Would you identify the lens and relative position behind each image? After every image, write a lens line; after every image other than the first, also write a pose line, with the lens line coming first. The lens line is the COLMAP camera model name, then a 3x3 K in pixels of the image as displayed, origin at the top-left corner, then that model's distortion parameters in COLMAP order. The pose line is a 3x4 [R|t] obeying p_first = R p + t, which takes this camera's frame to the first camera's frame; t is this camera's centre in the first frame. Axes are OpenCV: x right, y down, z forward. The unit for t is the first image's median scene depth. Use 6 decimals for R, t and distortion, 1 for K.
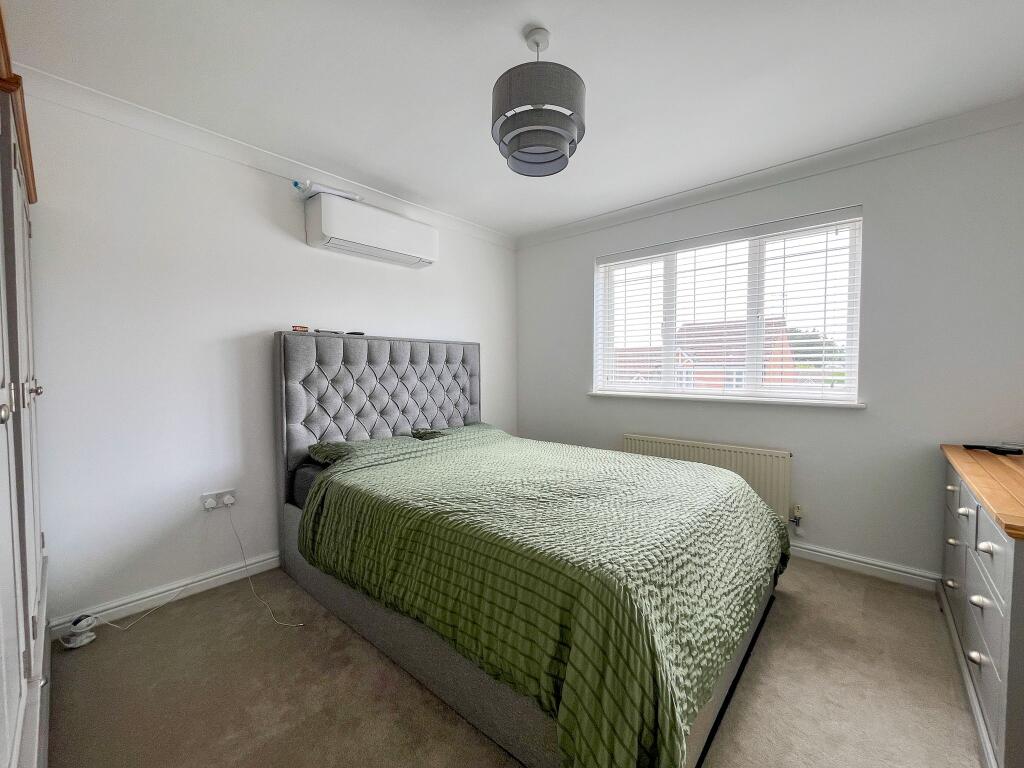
lens RADIAL K [[410.8, 0, 510.2], [0, 410.8, 383.7], [0, 0, 1]] dist [-0.001826, -0.000041]
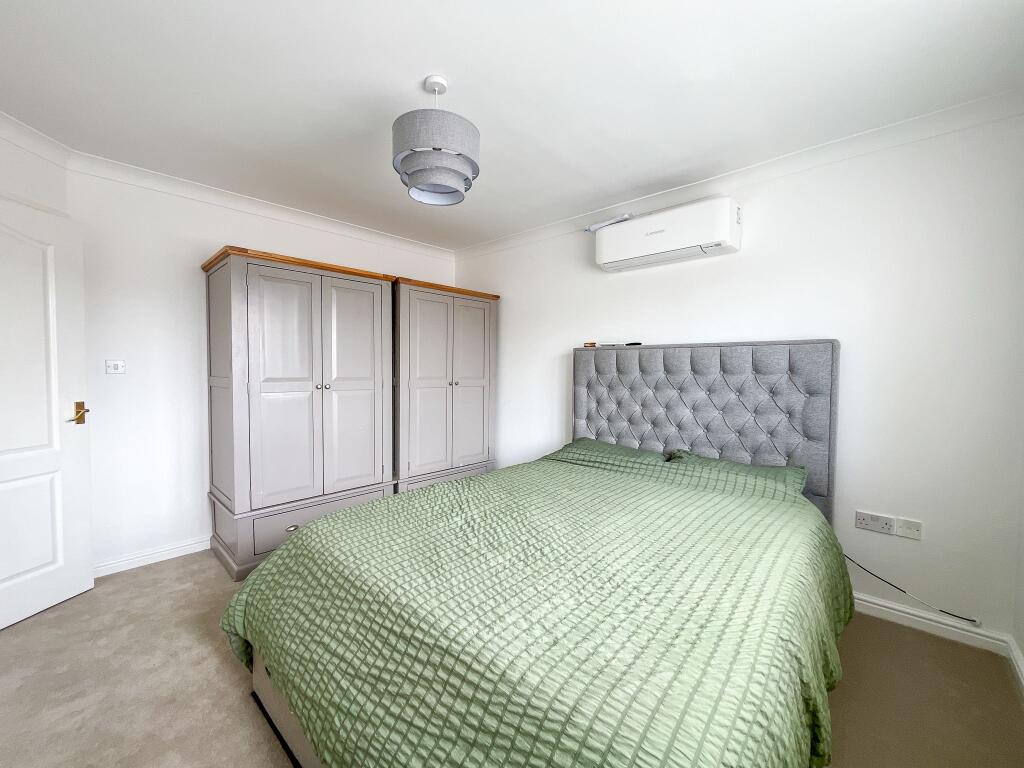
lens RADIAL K [[410.8, 0, 510.2], [0, 410.8, 383.7], [0, 0, 1]] dist [-0.001826, -0.000041]
pose [[-0.024580, 0.034678, -0.999096, 0.643291], [-0.045977, 0.998301, 0.035782, -0.041906], [0.998640, 0.046815, -0.022944, 0.678721]]
